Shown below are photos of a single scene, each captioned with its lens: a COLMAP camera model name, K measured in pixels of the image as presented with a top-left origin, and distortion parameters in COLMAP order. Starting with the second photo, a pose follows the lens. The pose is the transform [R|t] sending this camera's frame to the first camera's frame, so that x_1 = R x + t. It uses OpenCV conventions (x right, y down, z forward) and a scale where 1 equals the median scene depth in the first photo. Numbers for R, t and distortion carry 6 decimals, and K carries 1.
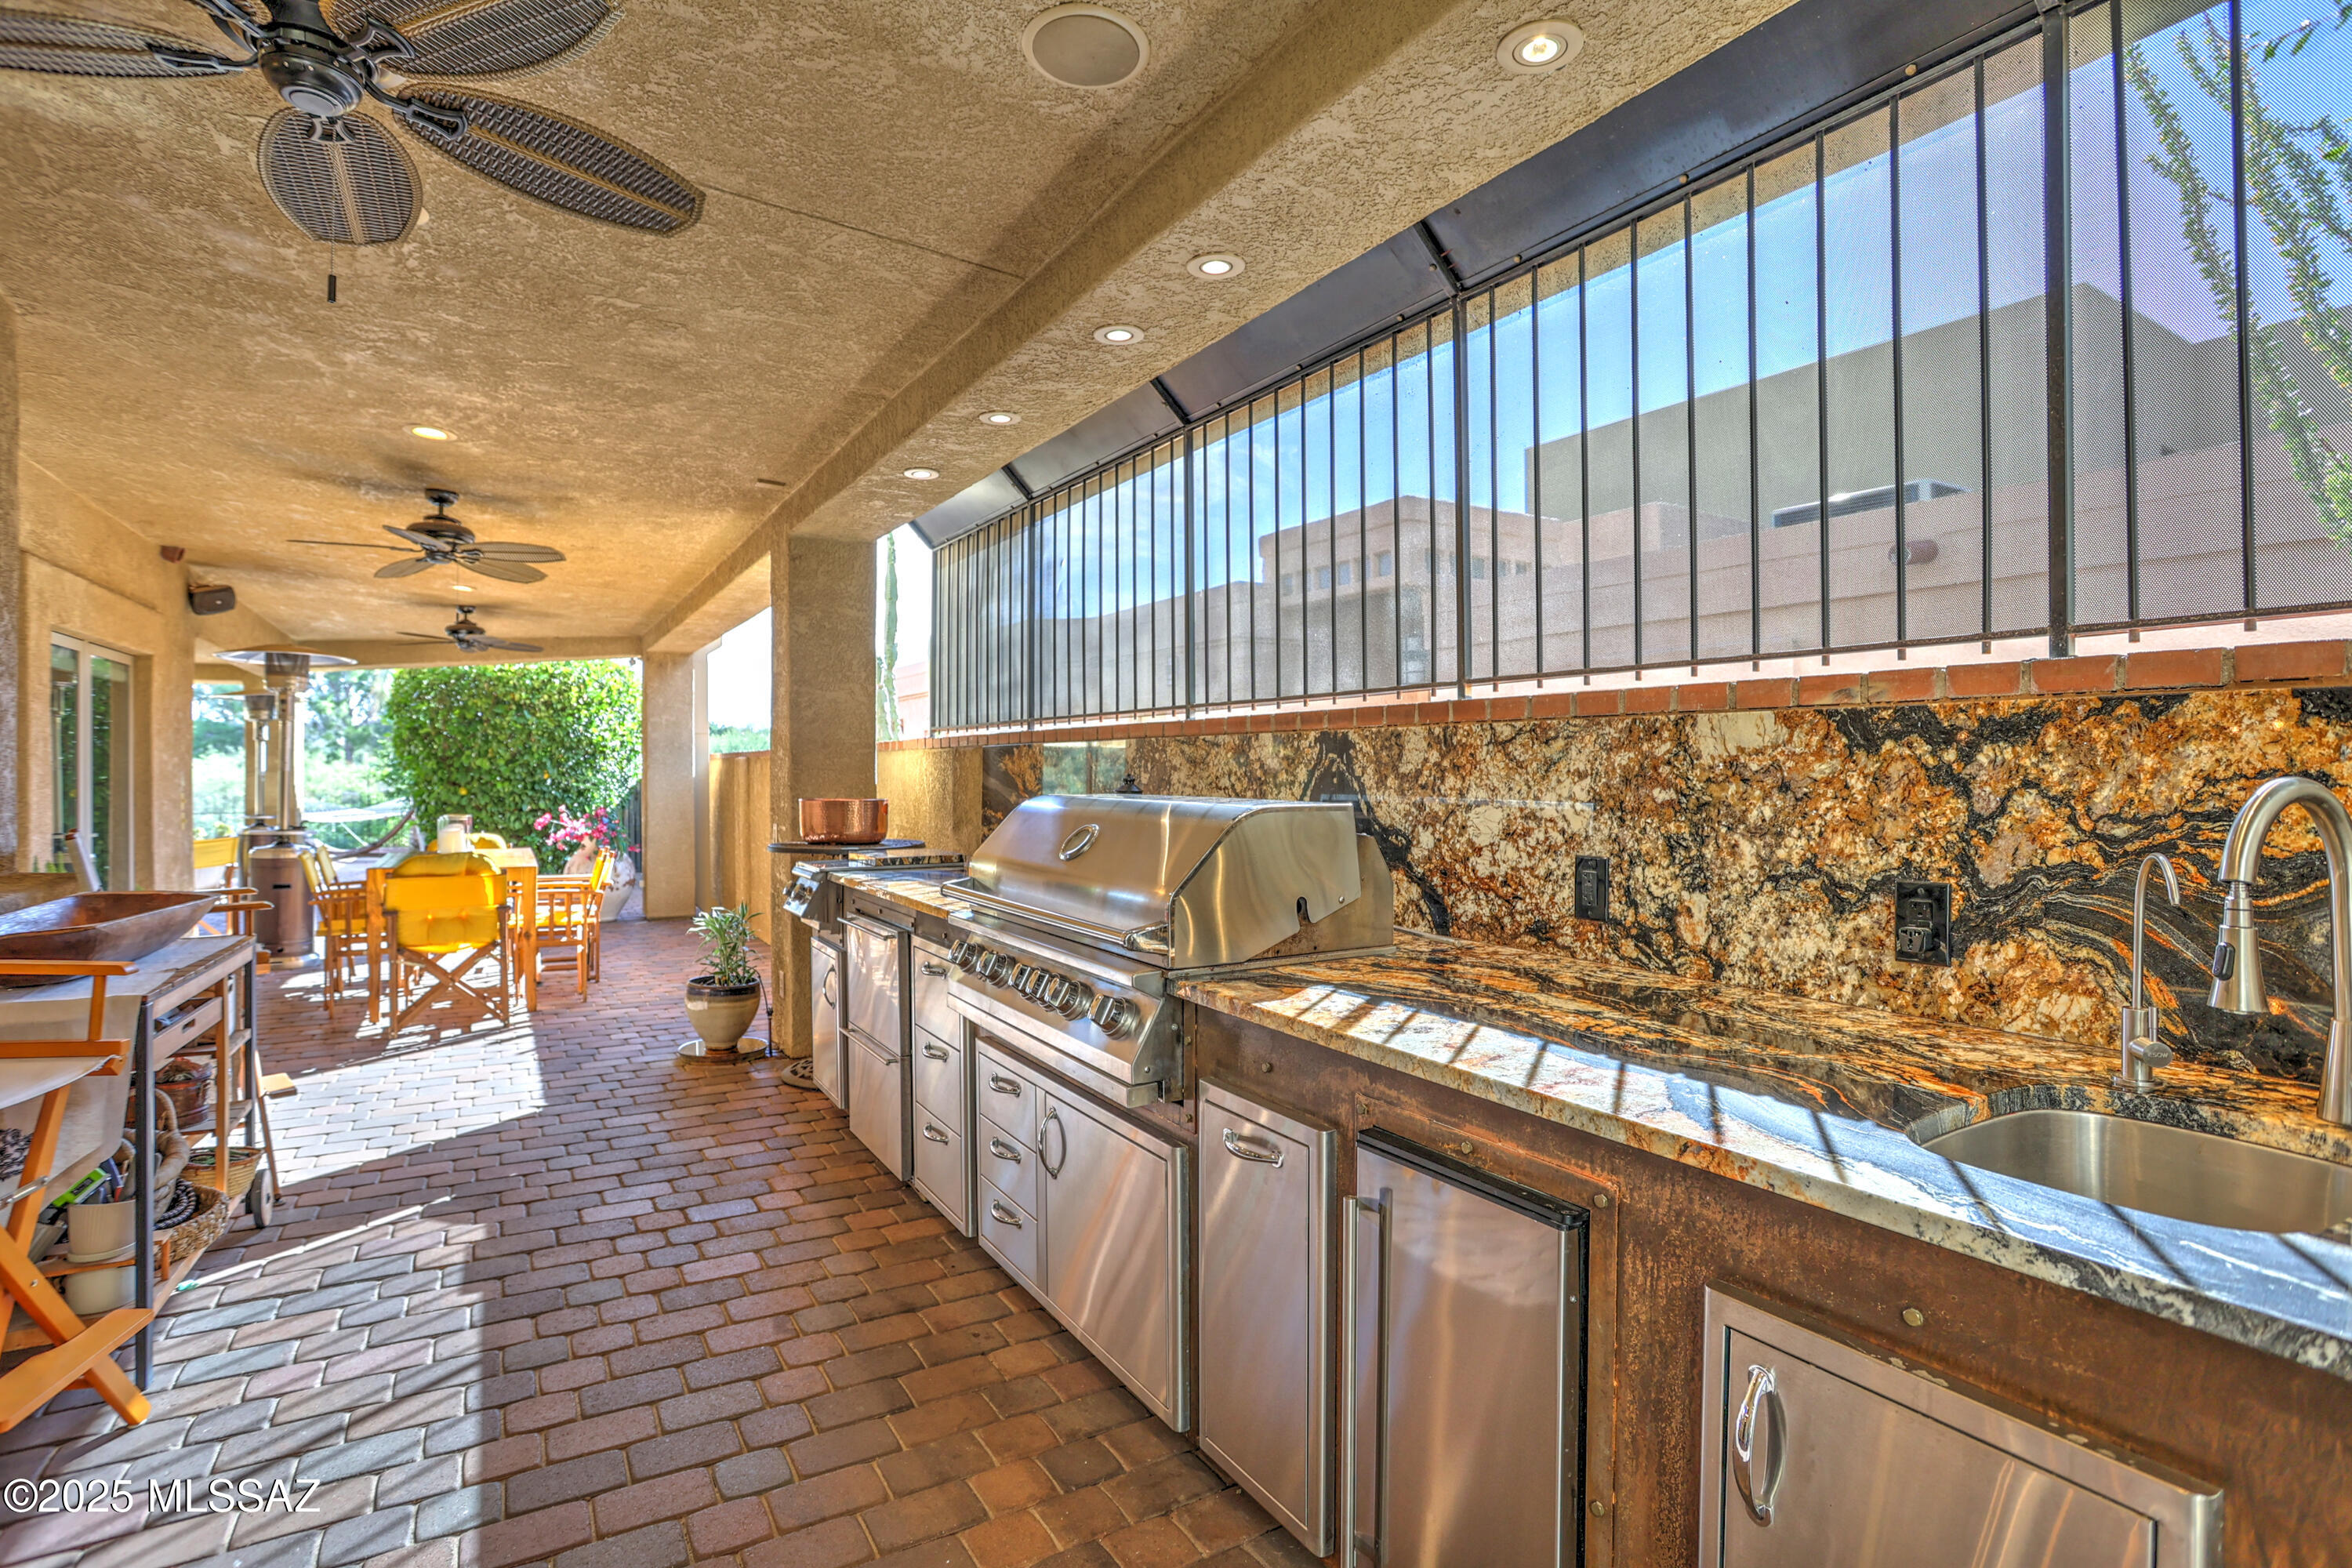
lens RADIAL K [[1199.2, 0, 1118.3], [0, 1199.2, 775.5], [0, 0, 1]] dist [0.000112, 0.000560]
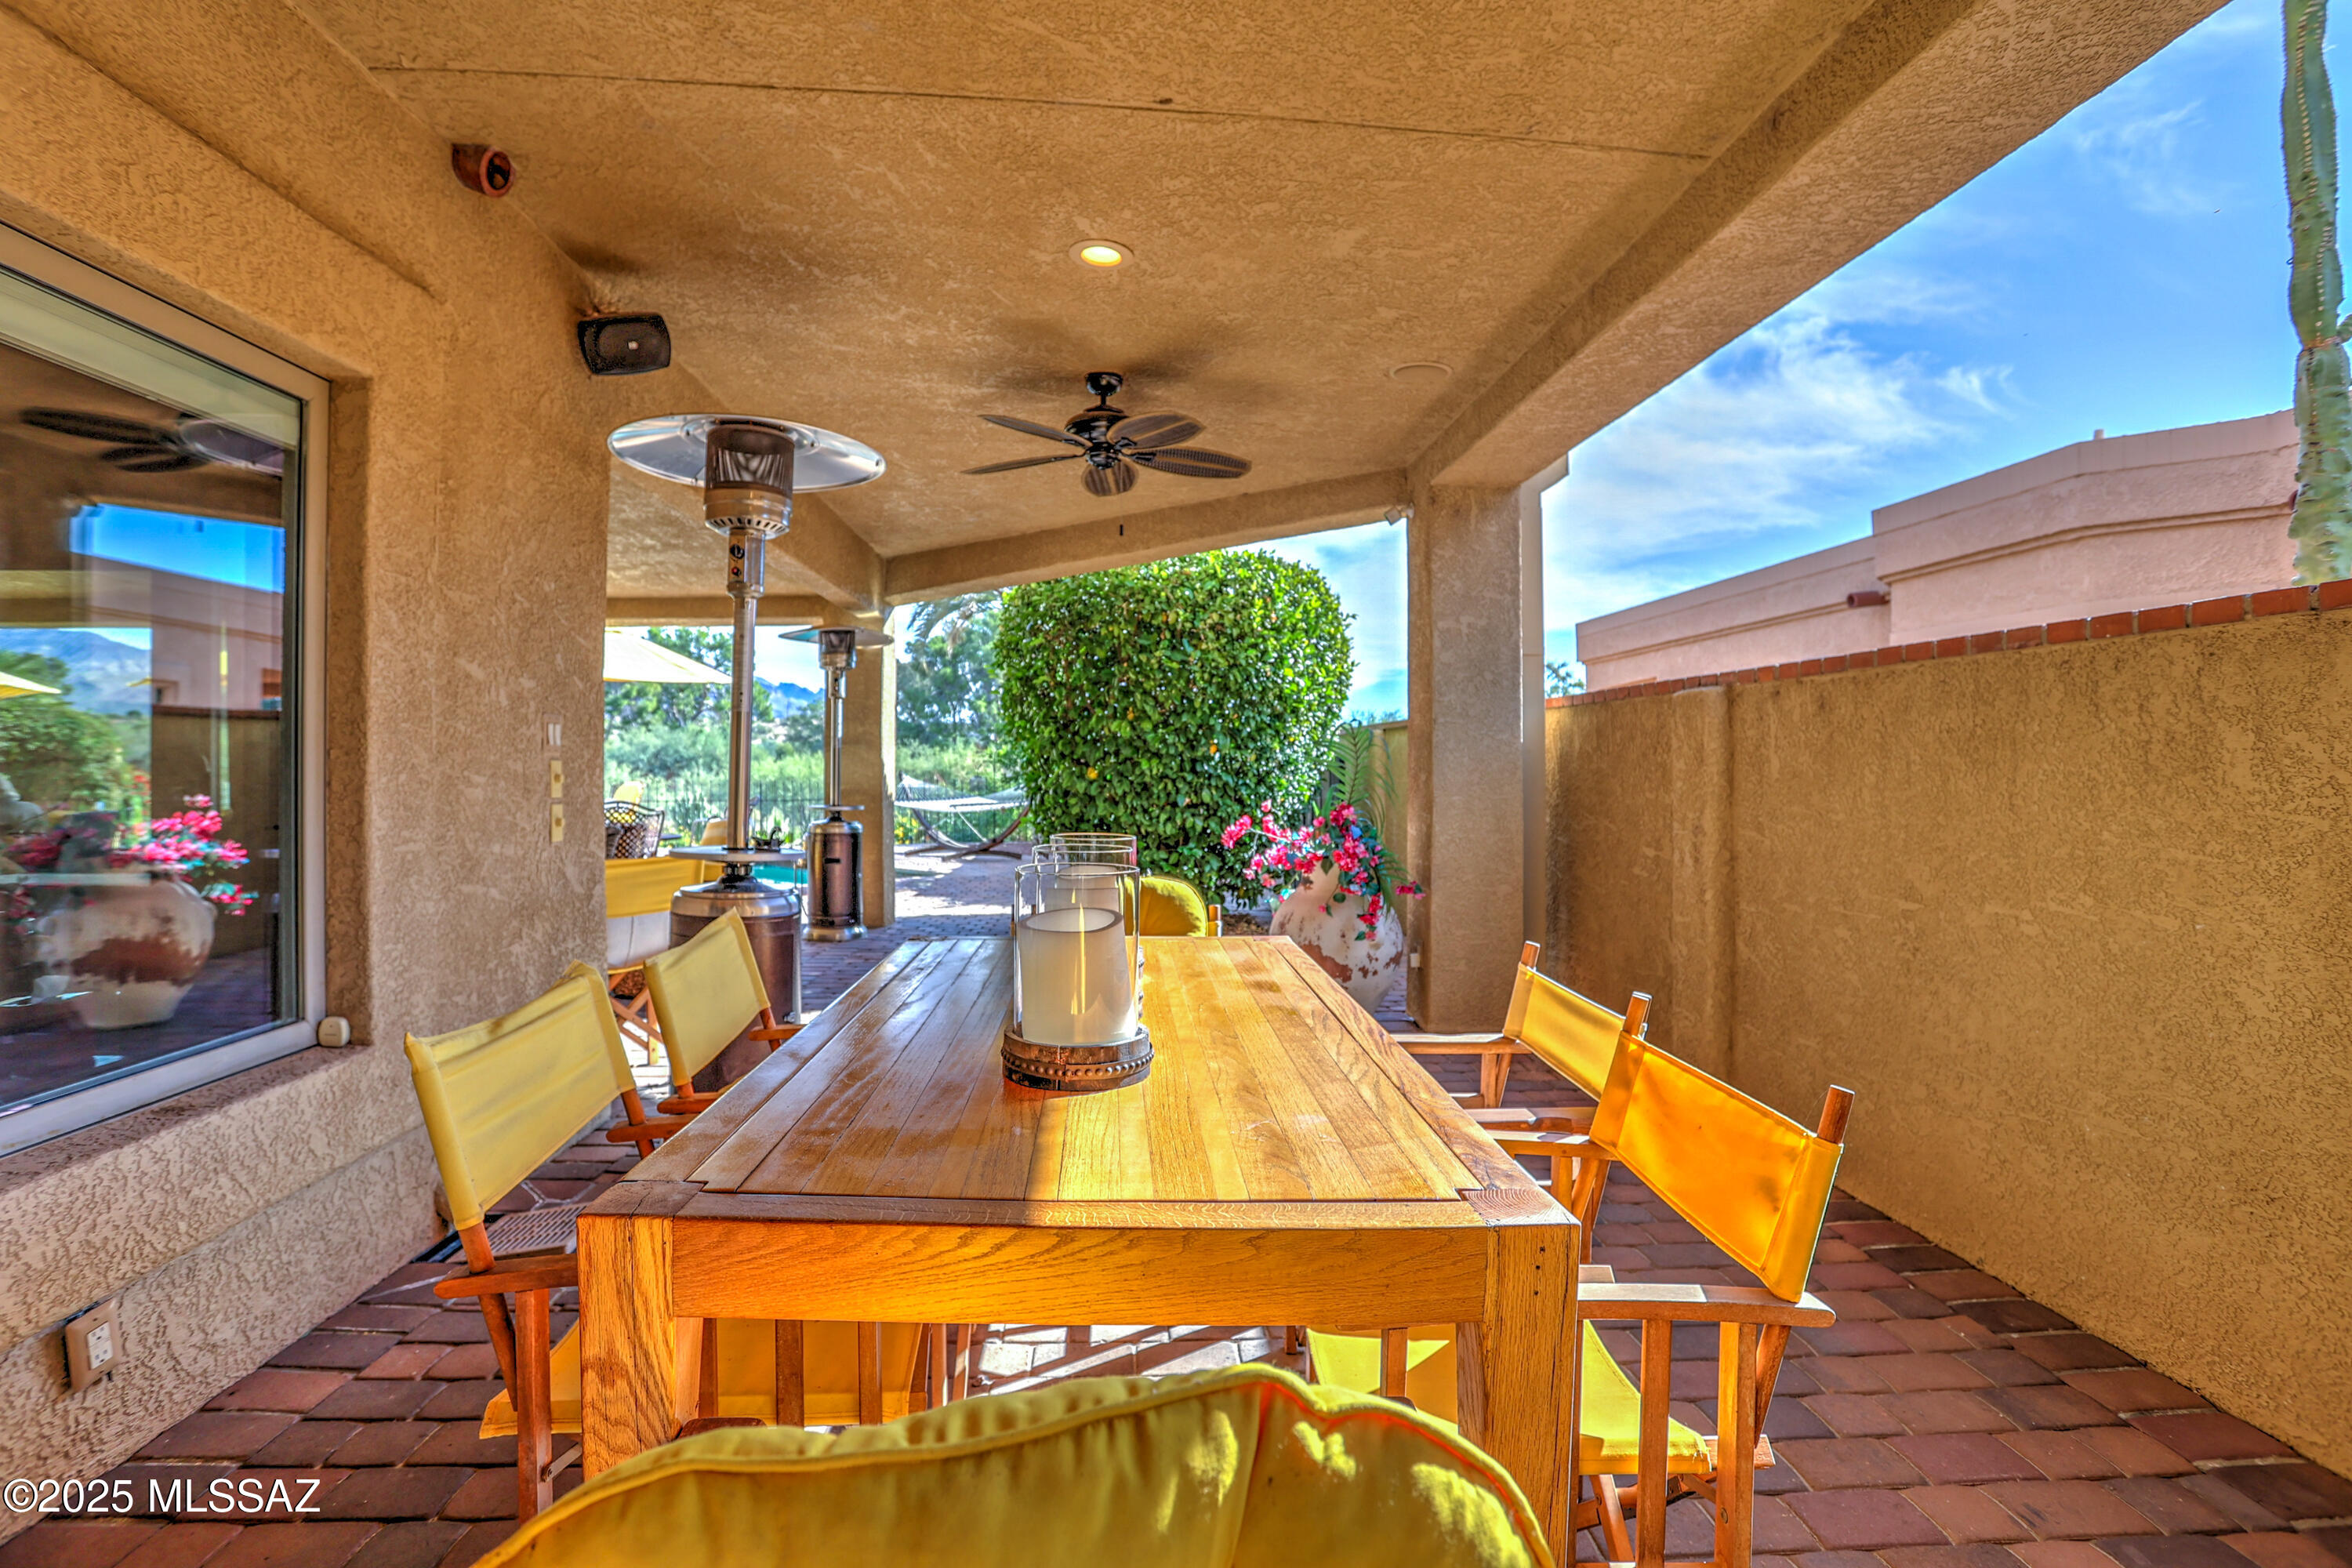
lens RADIAL K [[1199.2, 0, 1118.3], [0, 1199.2, 775.5], [0, 0, 1]] dist [0.000112, 0.000560]
pose [[0.890838, 0.008127, -0.454248, -0.249155], [-0.006294, 0.999965, 0.005547, 0.010808], [0.454277, -0.002082, 0.890858, 0.447289]]
